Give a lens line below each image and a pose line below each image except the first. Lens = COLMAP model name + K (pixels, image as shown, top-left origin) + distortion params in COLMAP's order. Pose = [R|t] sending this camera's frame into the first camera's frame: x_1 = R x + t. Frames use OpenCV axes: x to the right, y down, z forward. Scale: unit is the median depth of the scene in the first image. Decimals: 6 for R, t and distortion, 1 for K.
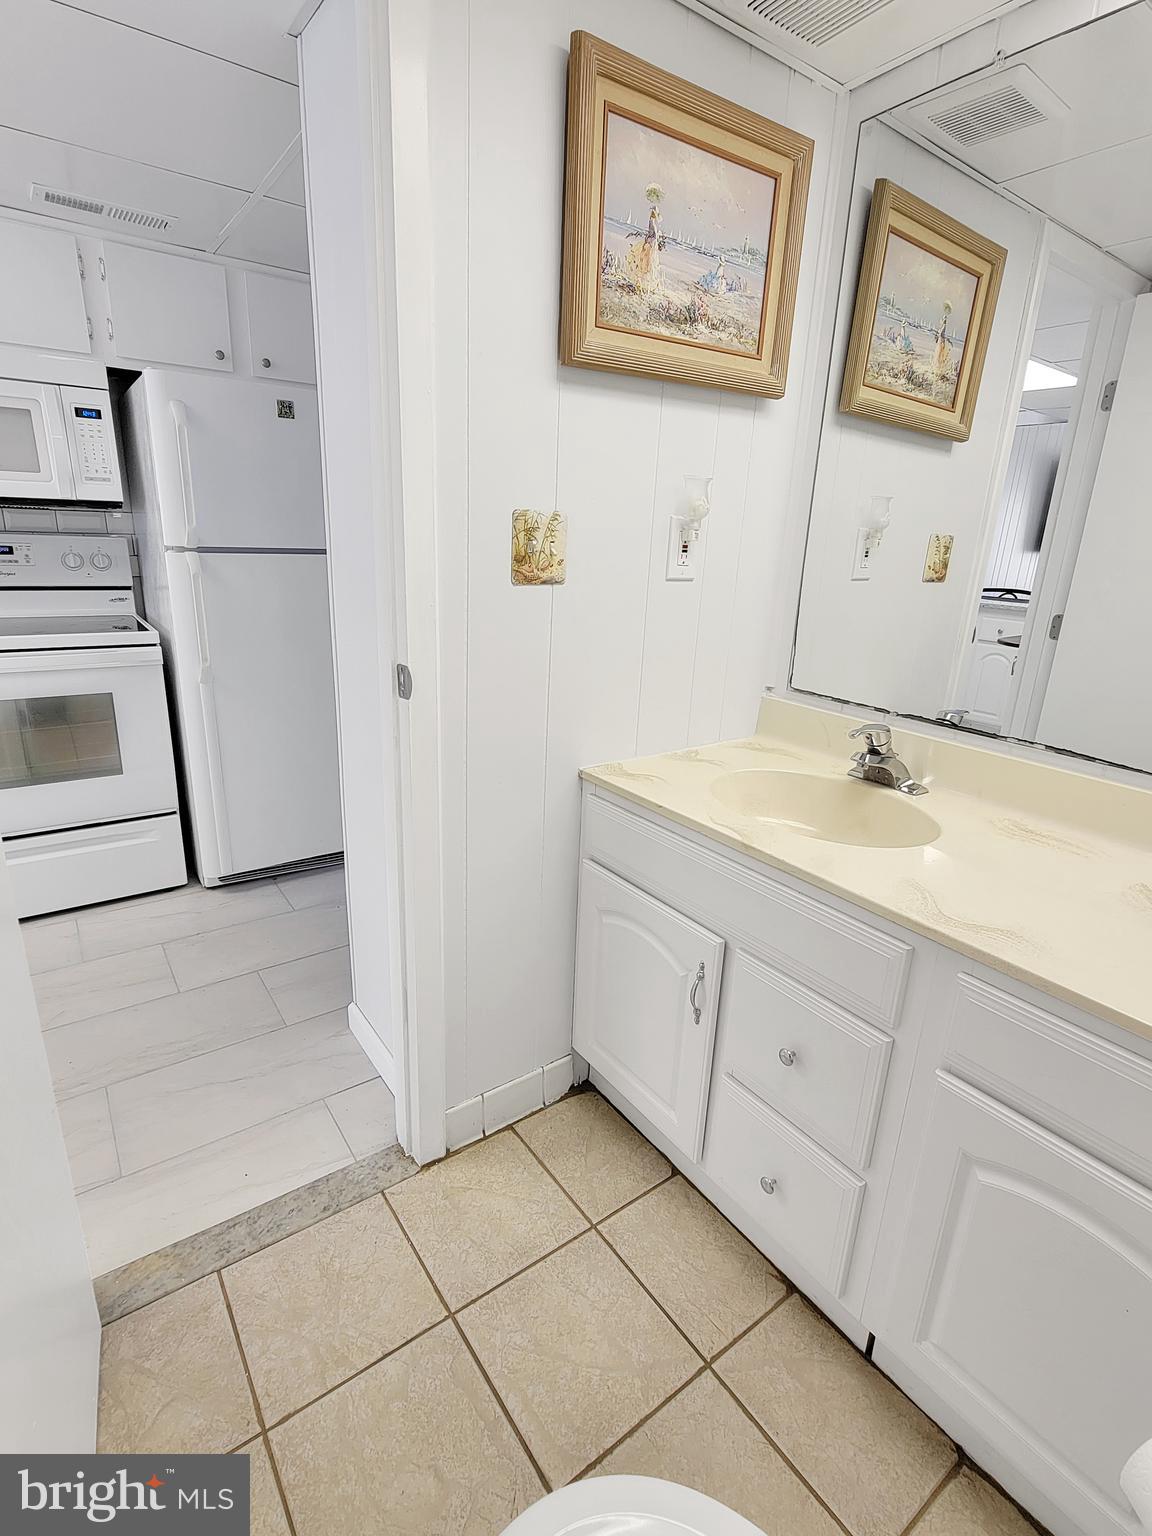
lens RADIAL K [[737.4, 0, 581.4], [0, 737.4, 759.0], [0, 0, 1]] dist [-0.005313, -0.000435]
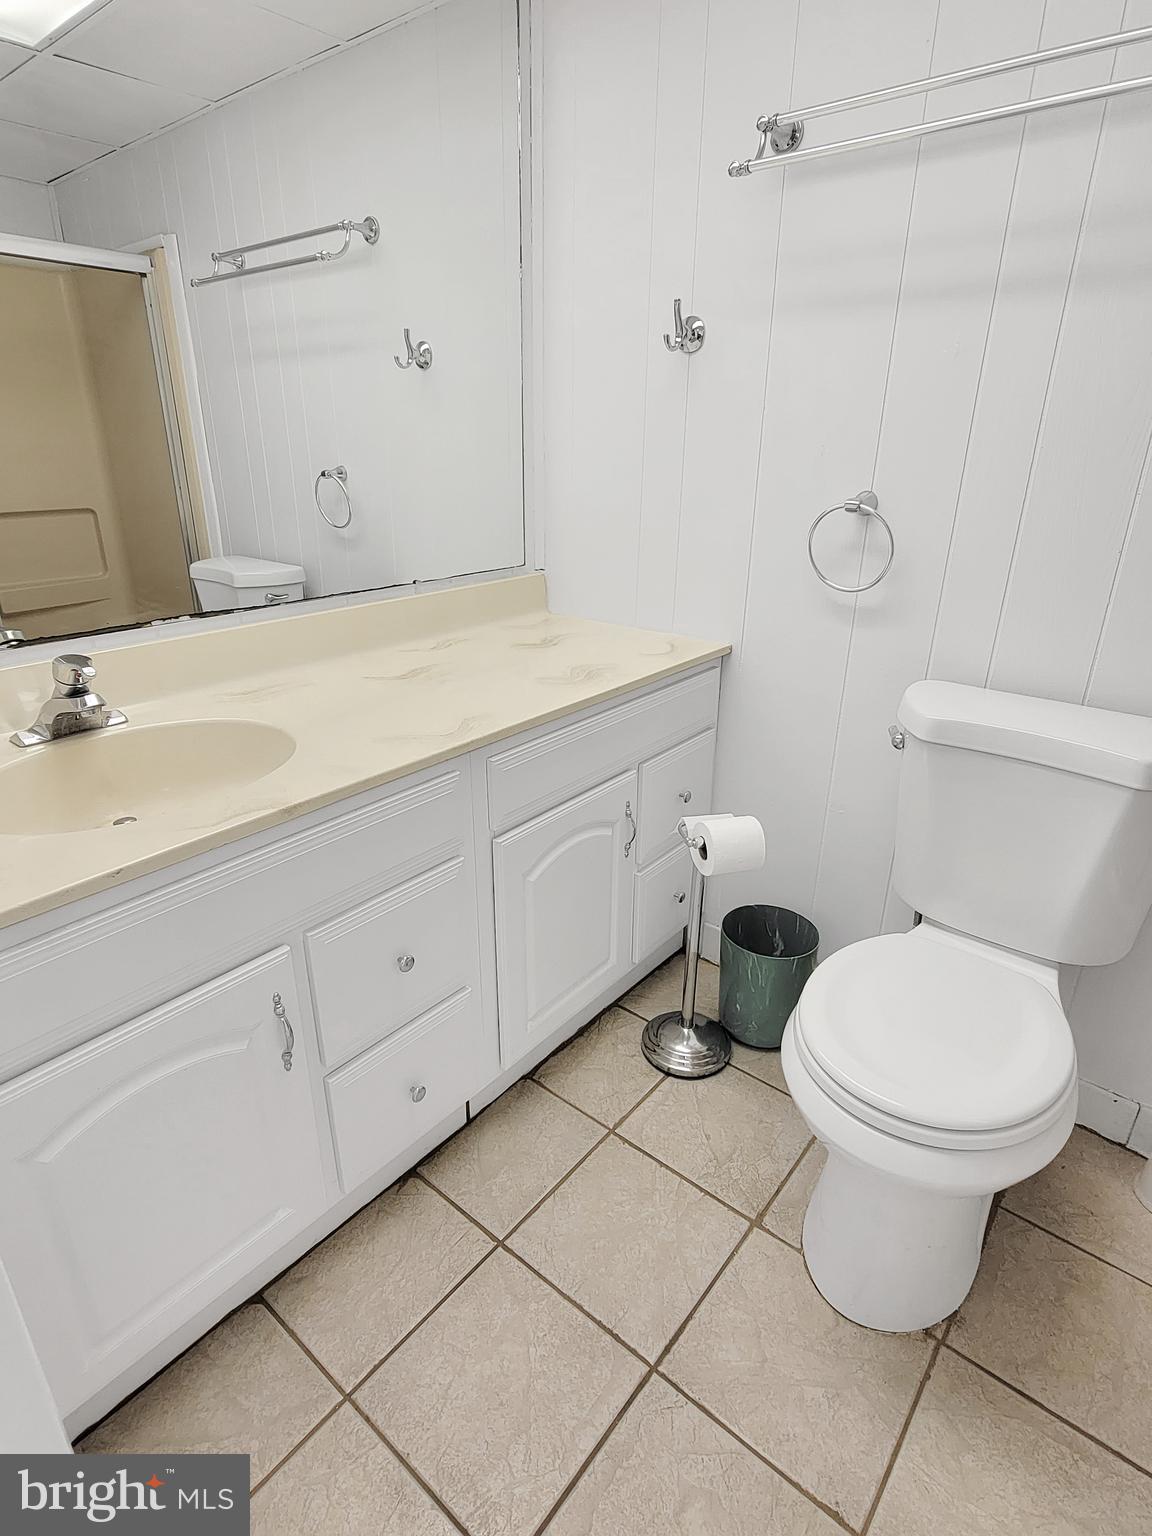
lens RADIAL K [[814.3, 0, 547.0], [0, 814.3, 768.8], [0, 0, 1]] dist [-0.002921, 0.000331]
pose [[-0.223838, -0.407073, 0.885544, -0.550535], [0.271909, 0.846439, 0.457828, -0.225709], [-0.935928, 0.343267, -0.078778, 0.764184]]
